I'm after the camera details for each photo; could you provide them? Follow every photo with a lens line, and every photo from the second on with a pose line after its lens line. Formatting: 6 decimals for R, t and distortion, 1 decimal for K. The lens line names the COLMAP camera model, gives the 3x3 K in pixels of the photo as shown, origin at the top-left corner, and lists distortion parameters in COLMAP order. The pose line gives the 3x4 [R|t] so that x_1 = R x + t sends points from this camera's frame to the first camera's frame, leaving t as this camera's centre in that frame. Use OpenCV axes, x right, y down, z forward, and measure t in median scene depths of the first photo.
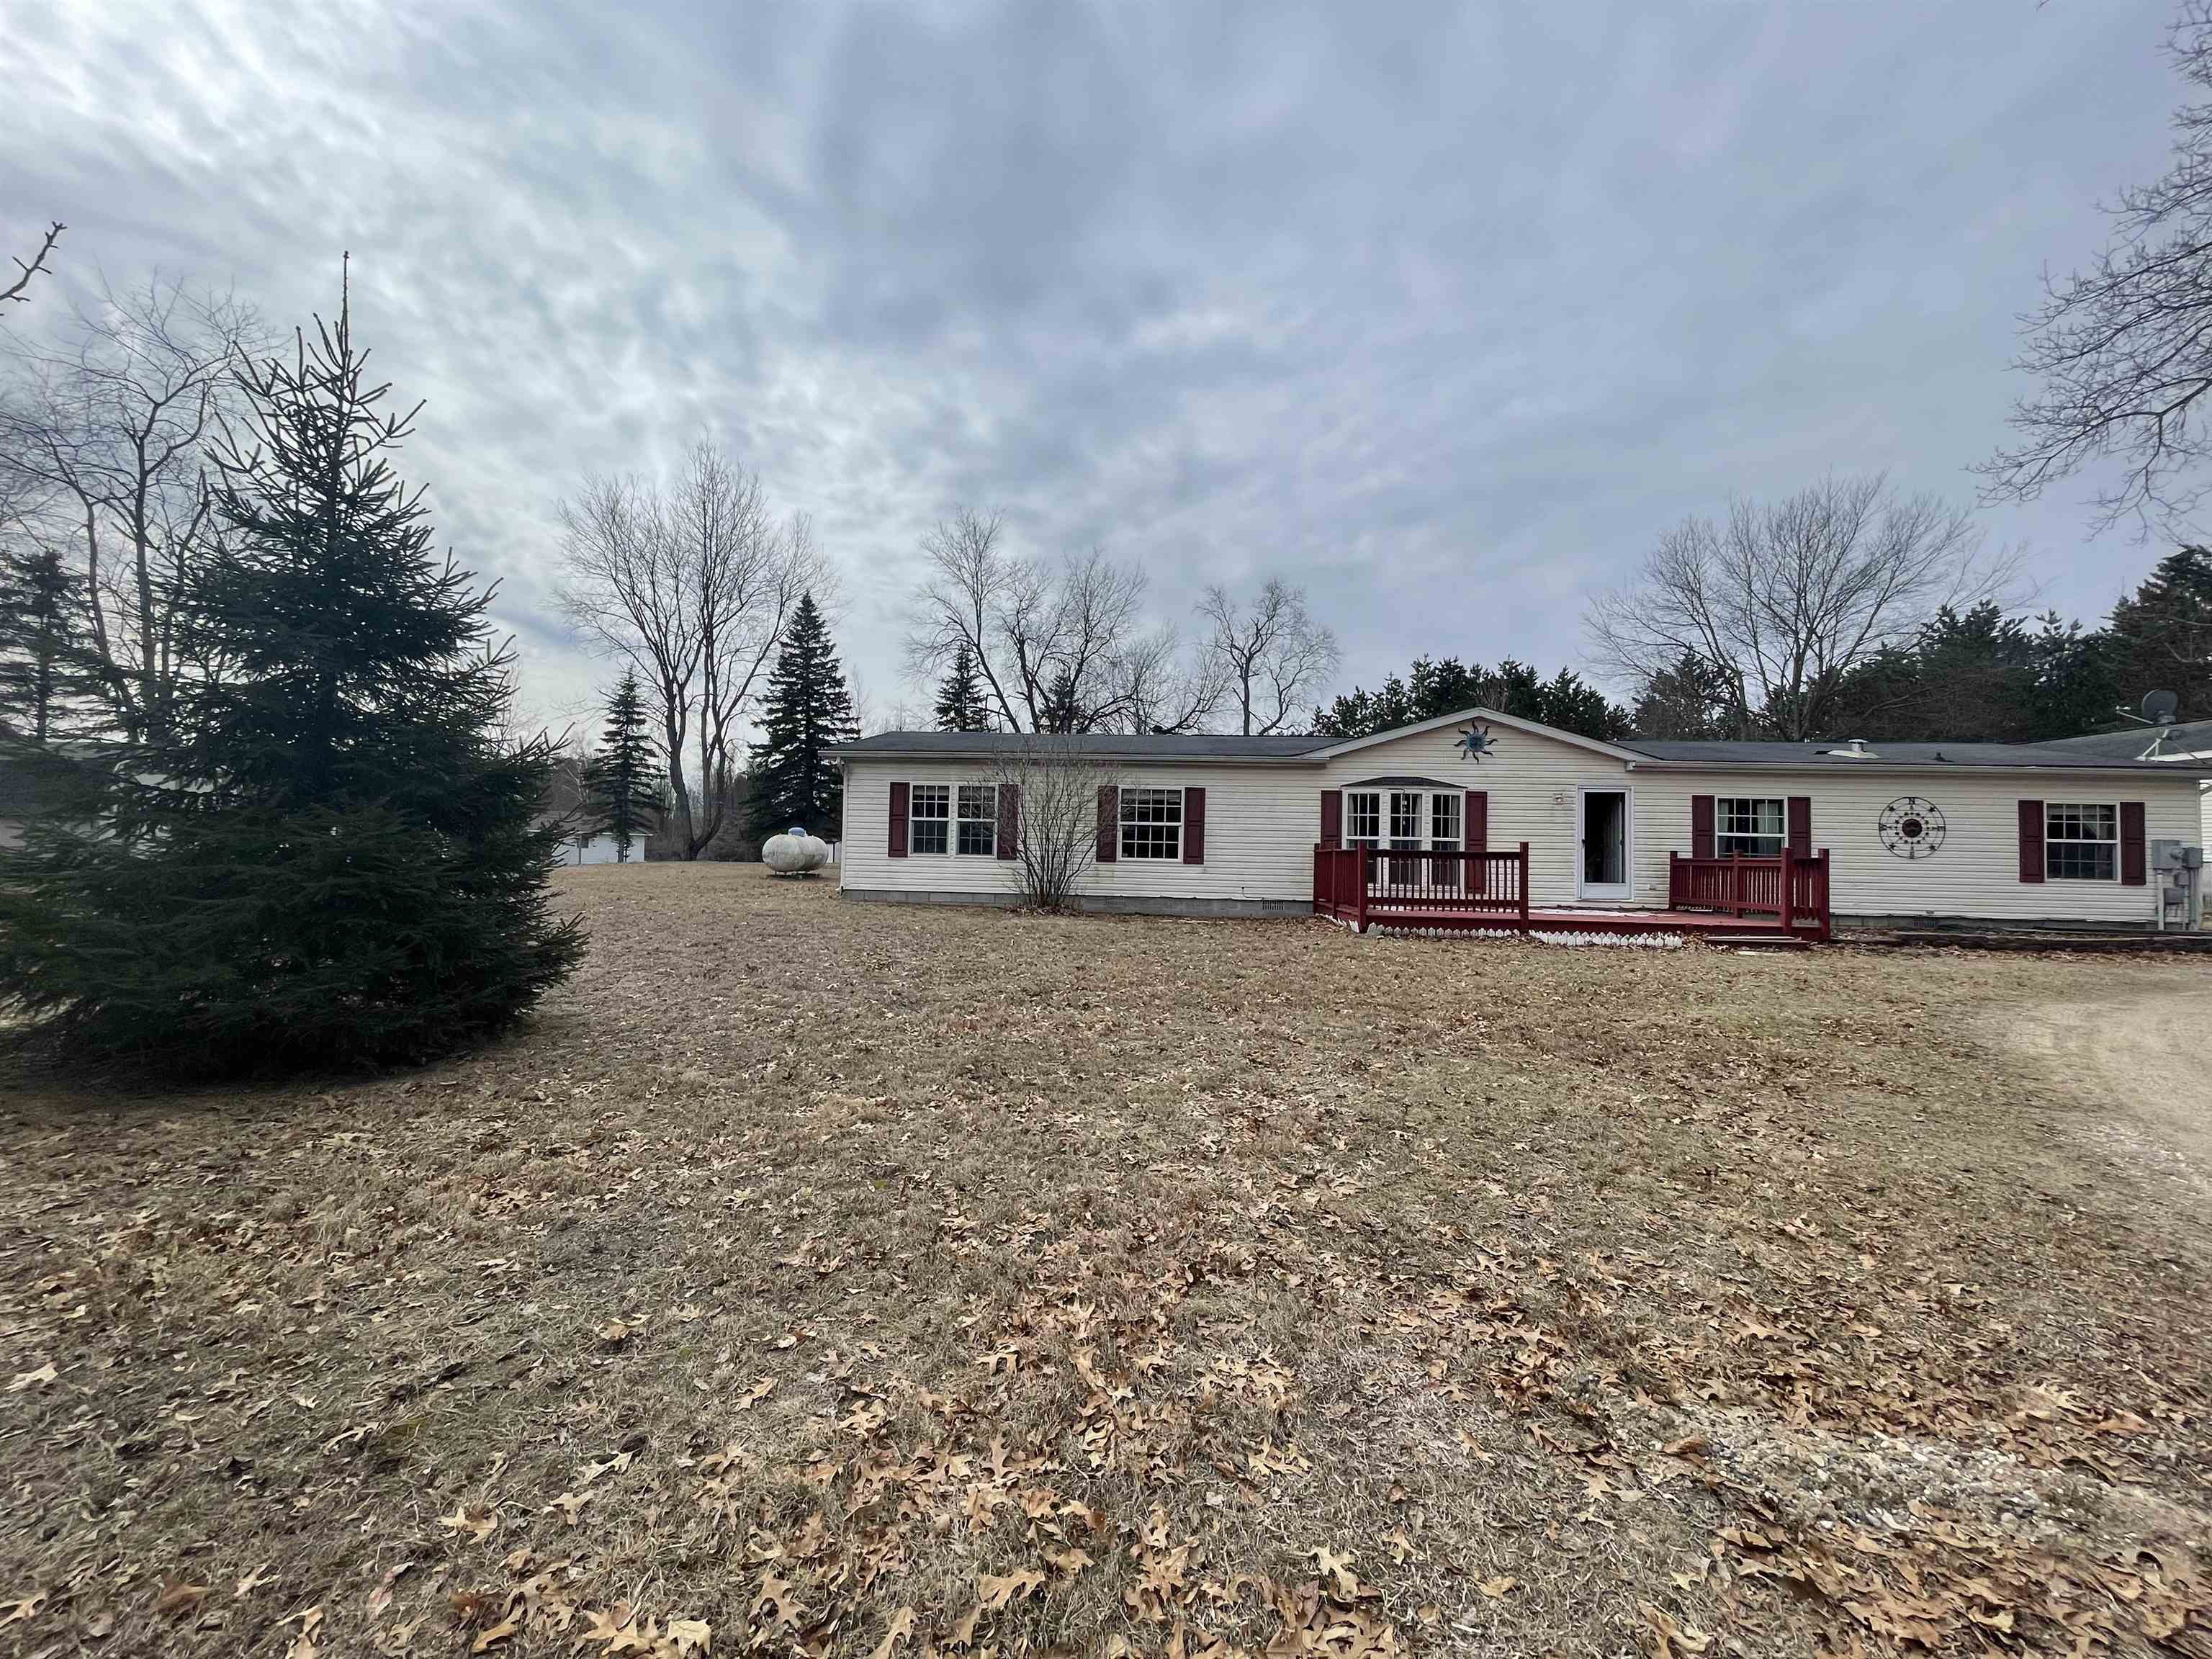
lens RADIAL K [[894.8, 0, 1098.4], [0, 894.8, 833.5], [0, 0, 1]] dist [0.000067, 0.000049]
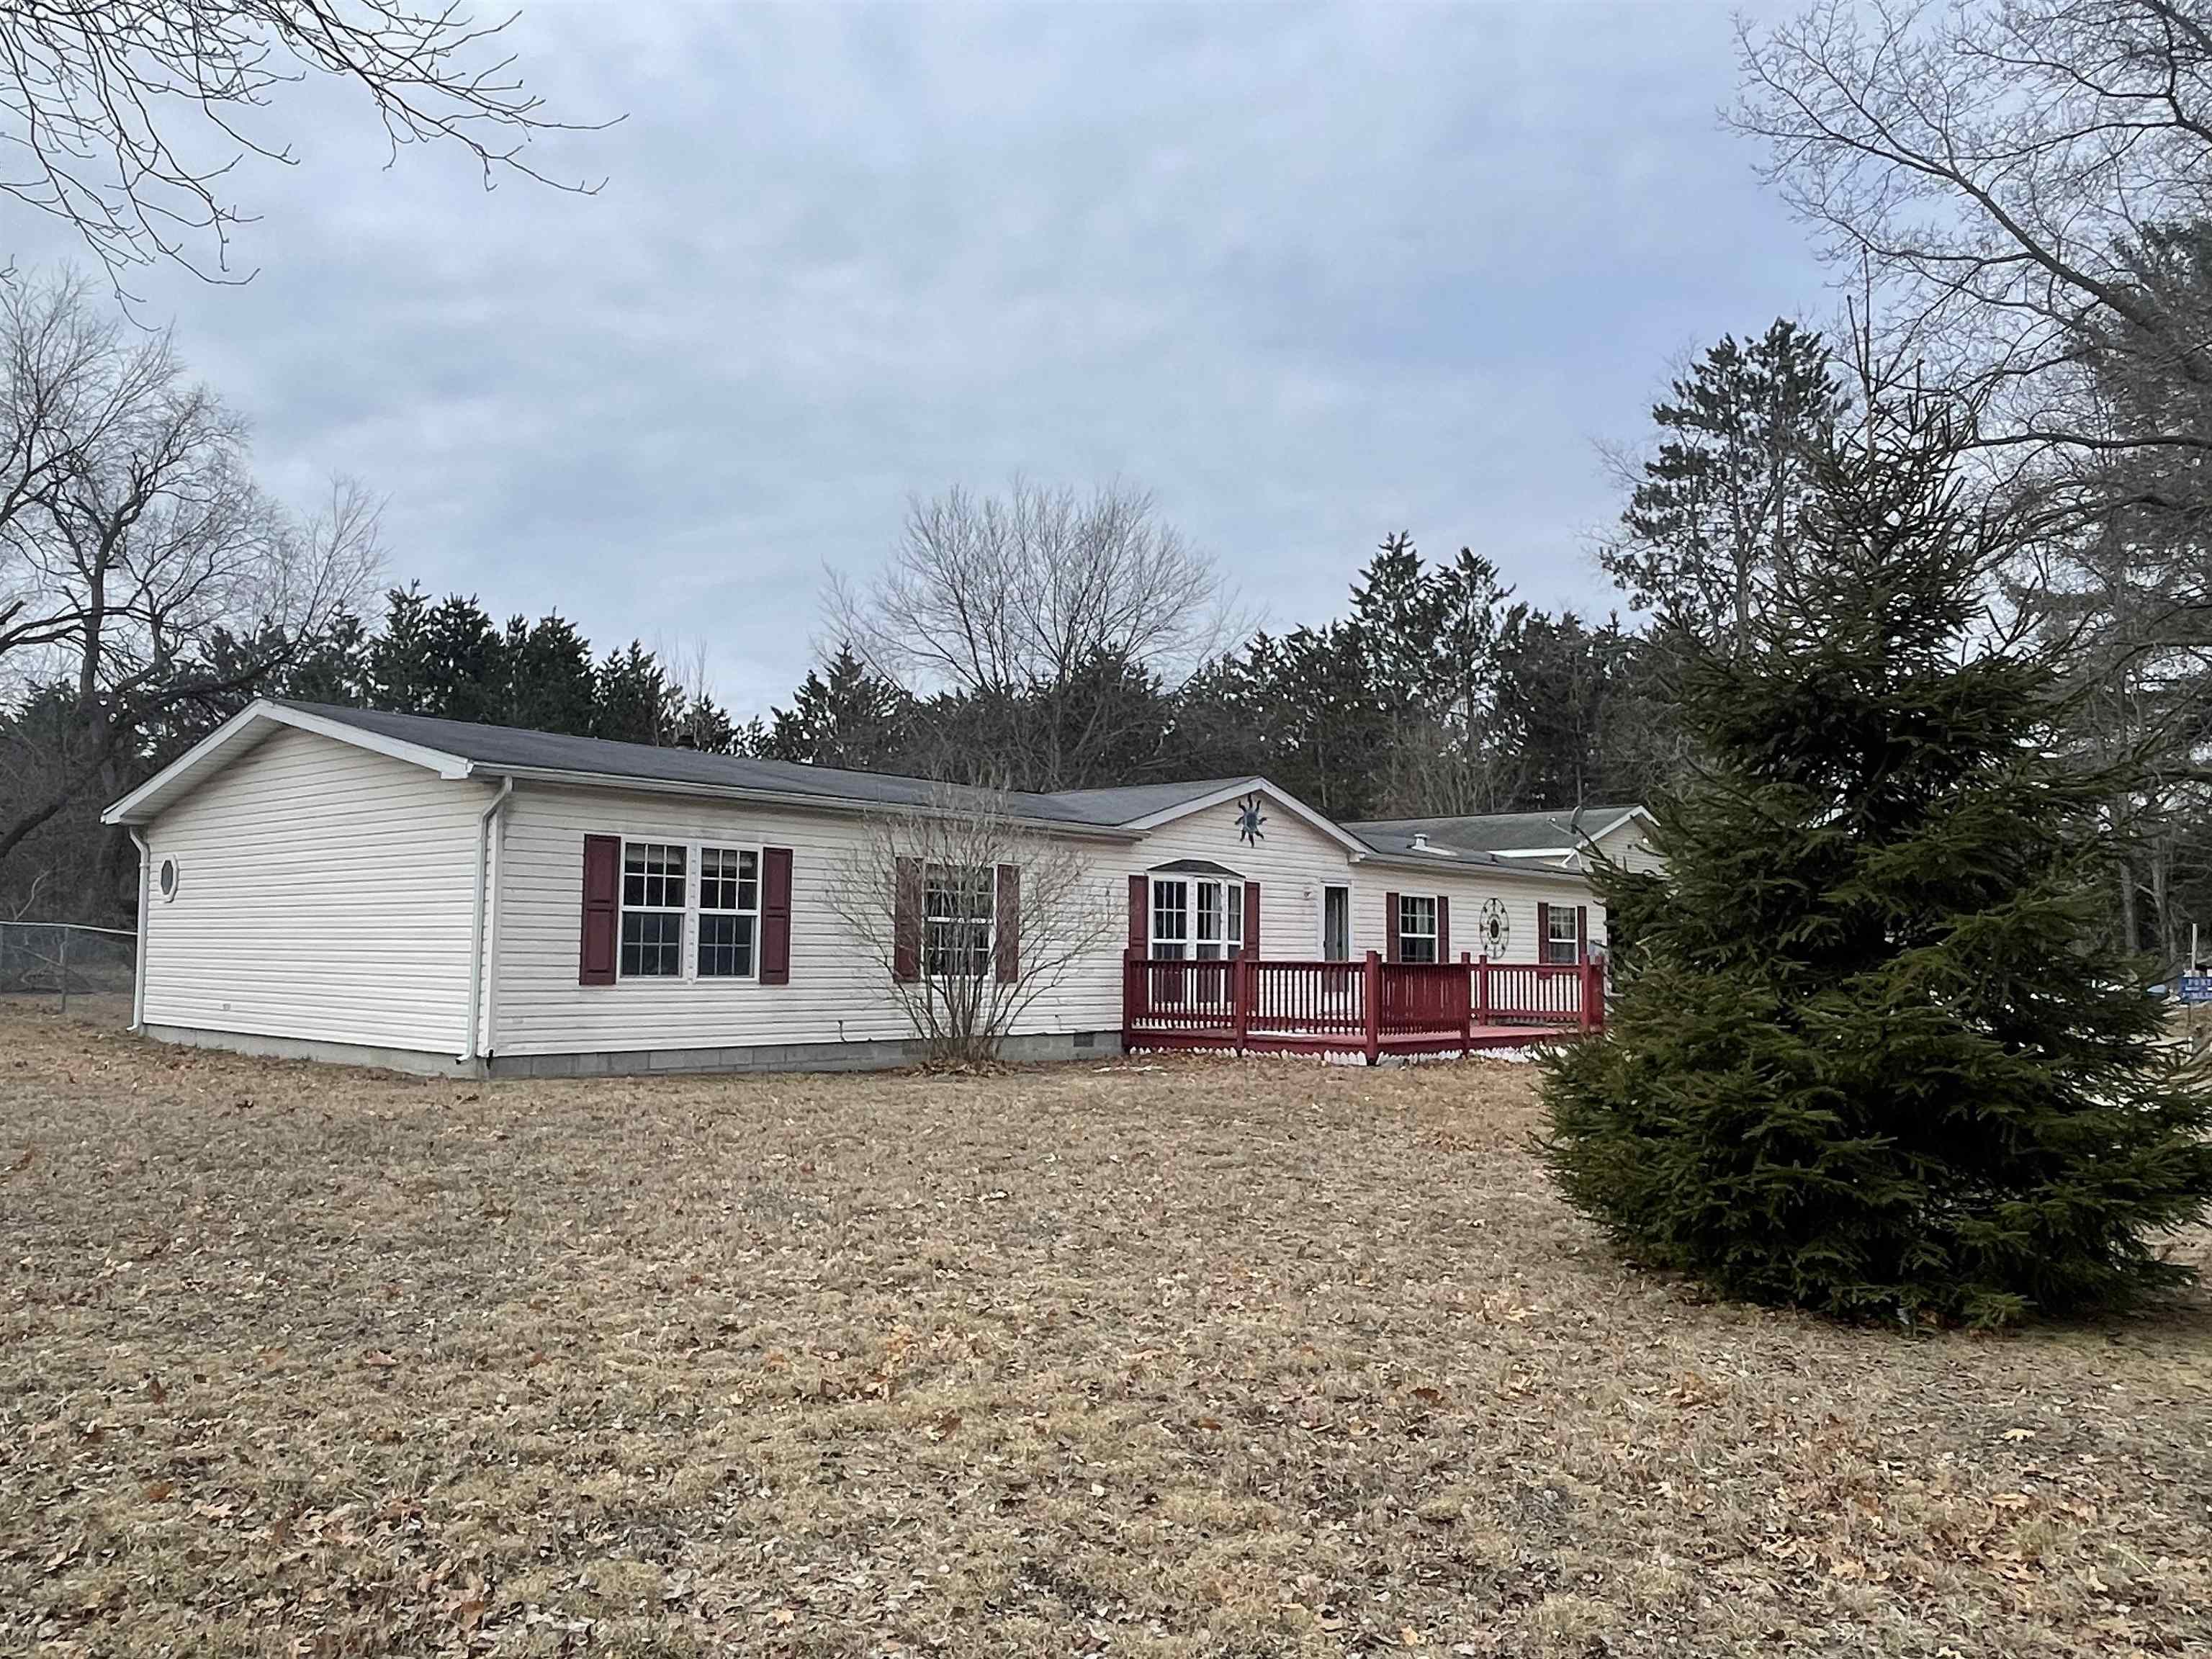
lens RADIAL K [[1610.3, 0, 1105.3], [0, 1610.3, 825.1], [0, 0, 1]] dist [-0.009358, -0.002216]
pose [[0.610418, 0.050540, 0.790466, -0.782577], [-0.017918, 0.998588, -0.050011, -0.023527], [-0.791877, 0.016364, 0.610461, 0.228802]]
